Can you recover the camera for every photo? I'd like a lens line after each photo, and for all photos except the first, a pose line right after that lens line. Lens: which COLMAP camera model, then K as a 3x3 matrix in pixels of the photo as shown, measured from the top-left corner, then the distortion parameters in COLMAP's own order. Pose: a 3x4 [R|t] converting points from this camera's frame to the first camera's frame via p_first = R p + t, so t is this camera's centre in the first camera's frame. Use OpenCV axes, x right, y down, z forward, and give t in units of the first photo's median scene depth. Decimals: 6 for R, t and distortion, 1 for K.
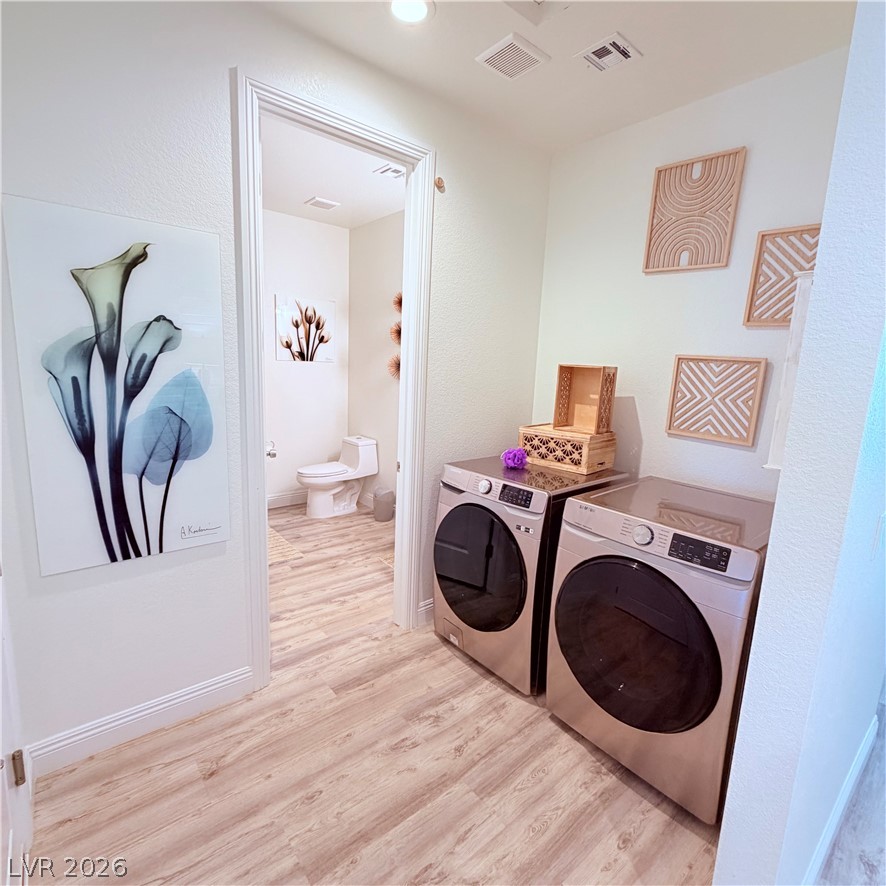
lens RADIAL K [[474.1, 0, 443.4], [0, 474.1, 443.5], [0, 0, 1]] dist [-0.000404, 0.000468]
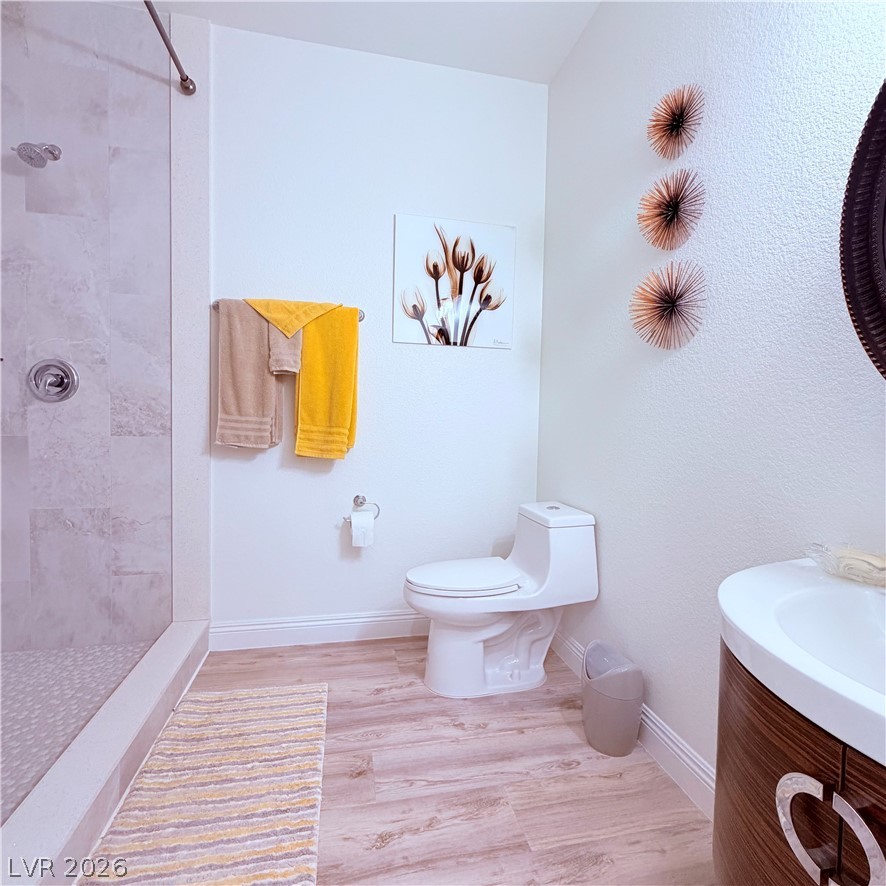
lens RADIAL K [[474.1, 0, 441.3], [0, 474.1, 444.1], [0, 0, 1]] dist [-0.000404, 0.000468]
pose [[0.888900, -0.003154, -0.458090, -0.074220], [-0.066152, 0.988611, -0.135171, -0.003764], [0.453299, 0.150457, 0.878568, 0.583910]]
